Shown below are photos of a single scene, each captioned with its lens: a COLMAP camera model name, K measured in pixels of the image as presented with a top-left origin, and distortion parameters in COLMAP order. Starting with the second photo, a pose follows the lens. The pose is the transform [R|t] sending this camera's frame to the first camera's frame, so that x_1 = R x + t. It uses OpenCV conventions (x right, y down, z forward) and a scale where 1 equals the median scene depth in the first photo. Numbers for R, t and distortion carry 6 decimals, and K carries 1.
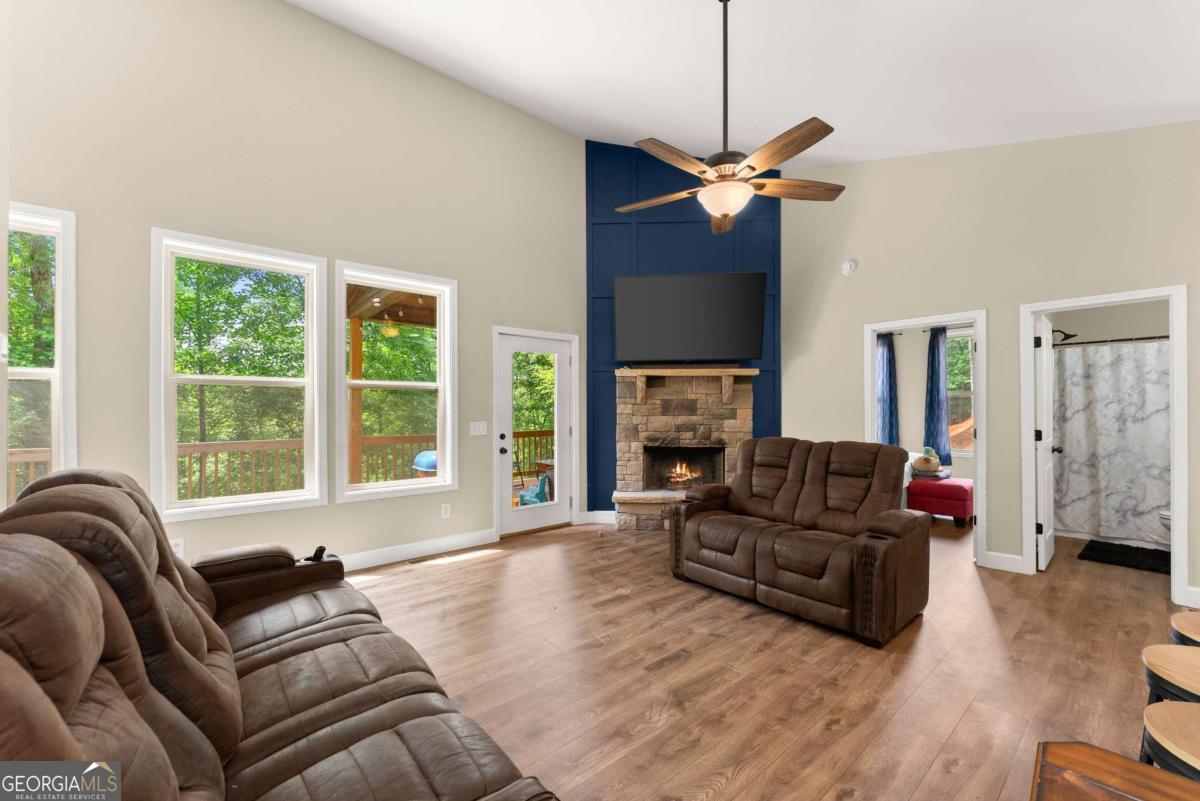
lens RADIAL K [[493.1, 0, 587.3], [0, 493.1, 414.6], [0, 0, 1]] dist [-0.002108, -0.002183]
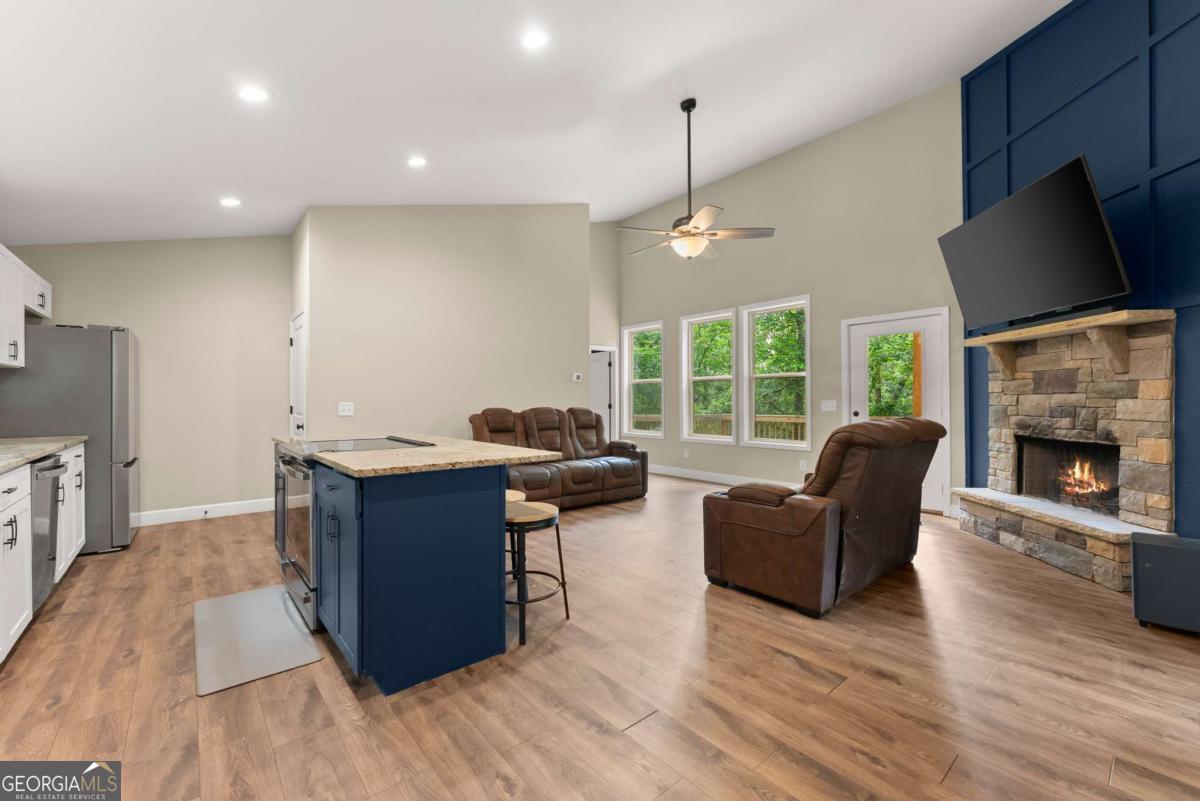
lens RADIAL K [[493.1, 0, 611.4], [0, 493.1, 402.2], [0, 0, 1]] dist [-0.002108, -0.002183]
pose [[0.040729, 0.004276, -0.999161, 0.857129], [-0.008262, 0.999958, 0.003943, 0.016382], [0.999136, 0.008095, 0.040762, 0.366487]]
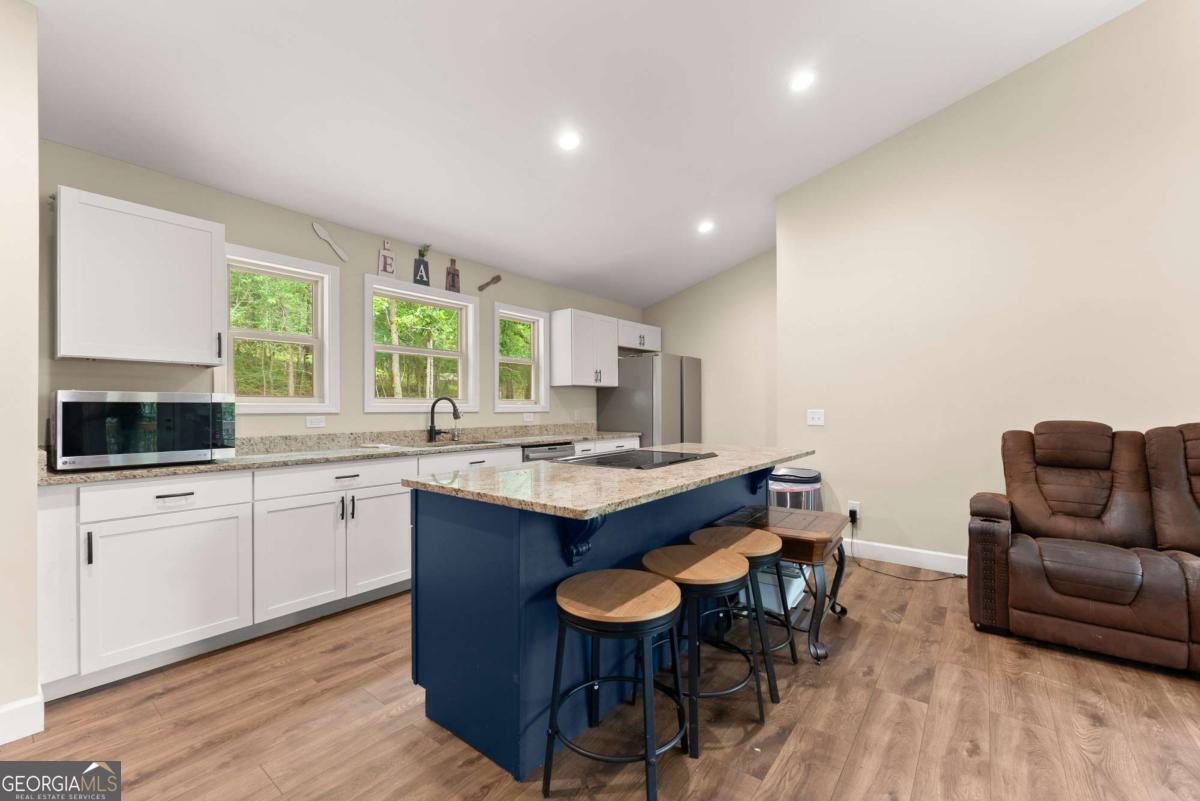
lens RADIAL K [[493.1, 0, 587.1], [0, 493.1, 410.8], [0, 0, 1]] dist [-0.002108, -0.002183]
pose [[-0.977865, 0.008404, -0.209069, 0.449806], [0.005097, 0.999853, 0.016355, 0.012528], [0.209176, 0.014927, -0.977764, 0.580586]]
